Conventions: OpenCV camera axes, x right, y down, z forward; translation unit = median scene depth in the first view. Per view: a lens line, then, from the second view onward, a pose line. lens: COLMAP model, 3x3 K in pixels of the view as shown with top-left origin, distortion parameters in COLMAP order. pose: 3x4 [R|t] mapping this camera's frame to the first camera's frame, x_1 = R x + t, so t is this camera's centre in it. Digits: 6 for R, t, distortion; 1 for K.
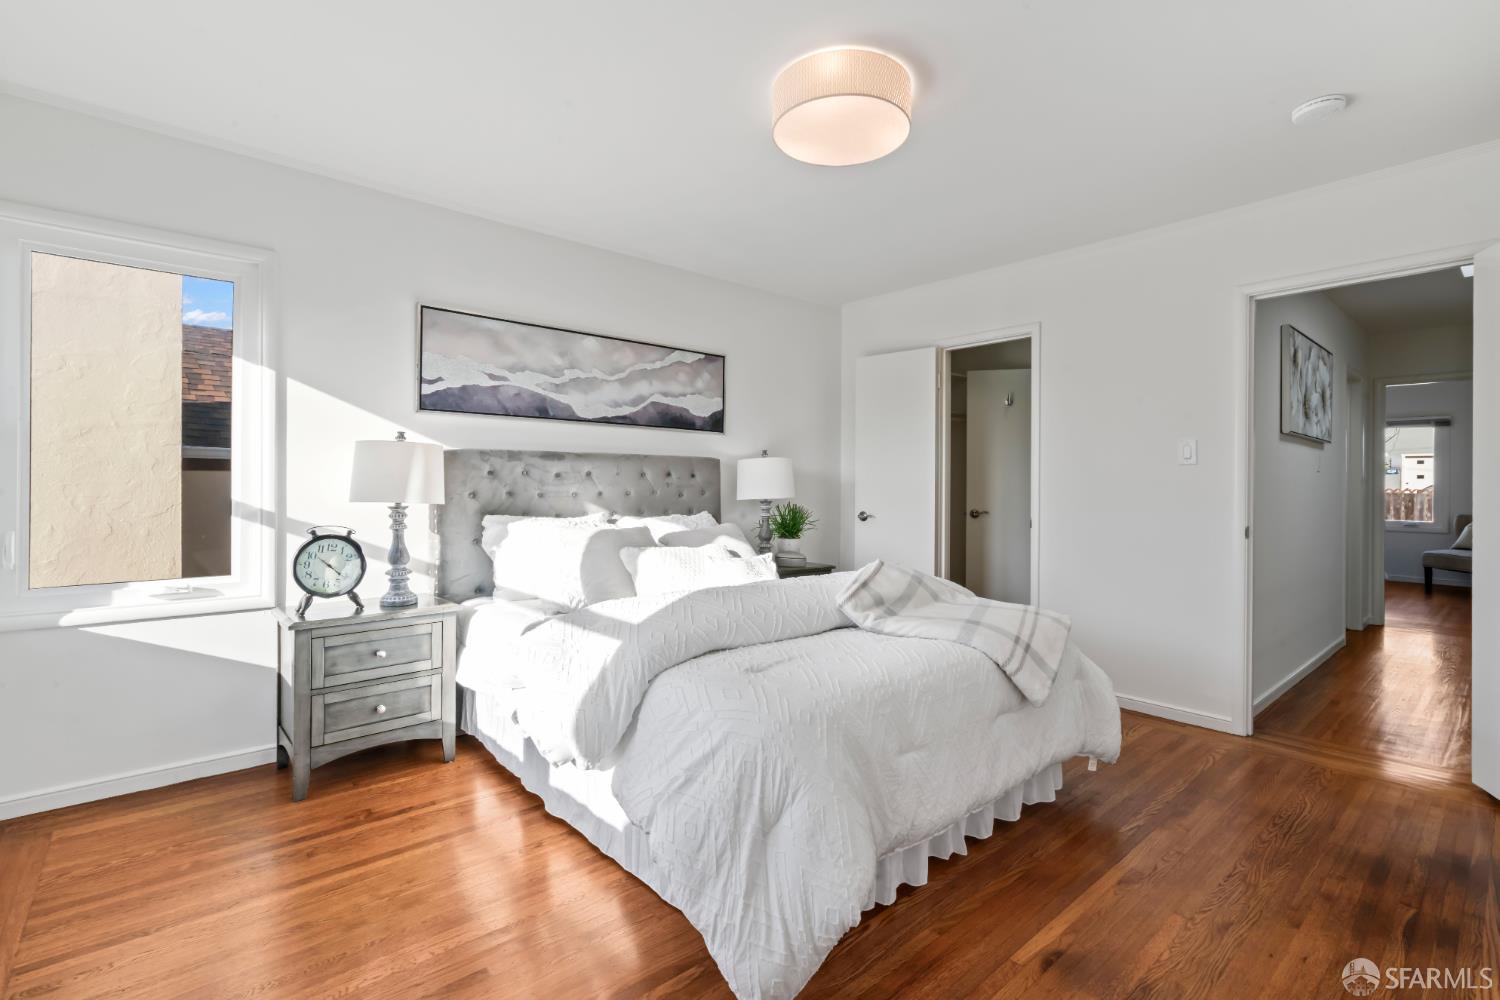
lens RADIAL K [[694.8, 0, 754.1], [0, 694.8, 489.7], [0, 0, 1]] dist [0.000479, 0.002209]
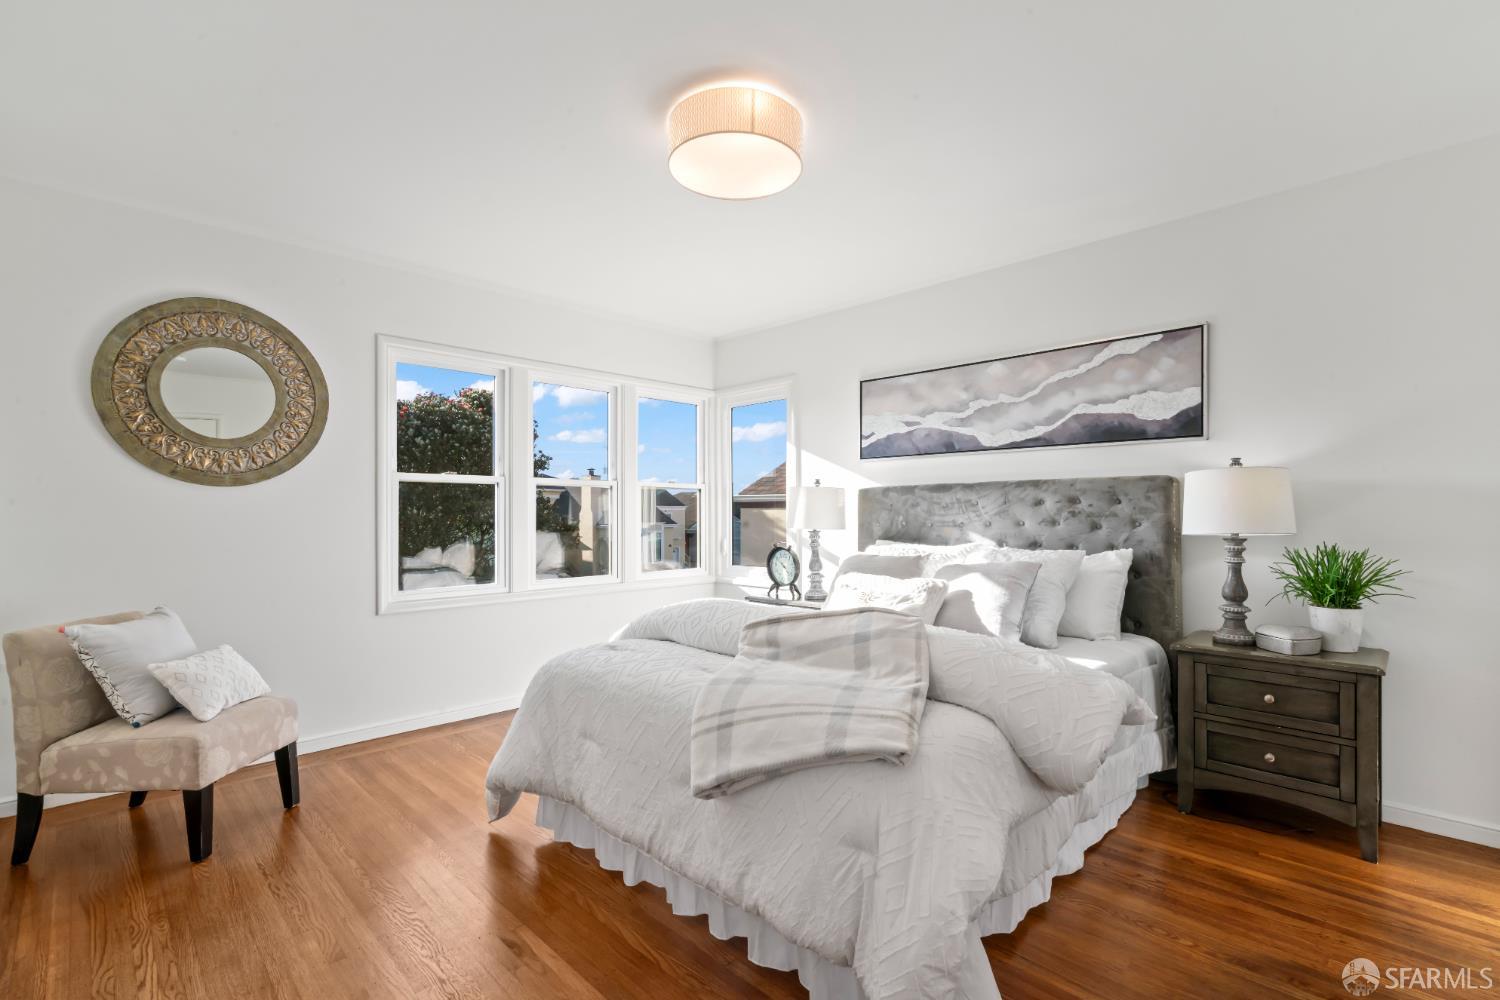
lens RADIAL K [[694.8, 0, 754.4], [0, 694.8, 512.4], [0, 0, 1]] dist [0.000479, 0.002209]
pose [[0.069020, -0.009448, -0.997571, 0.724850], [-0.001261, 0.999954, -0.009558, -0.000147], [0.997614, 0.001917, 0.069005, 0.609298]]
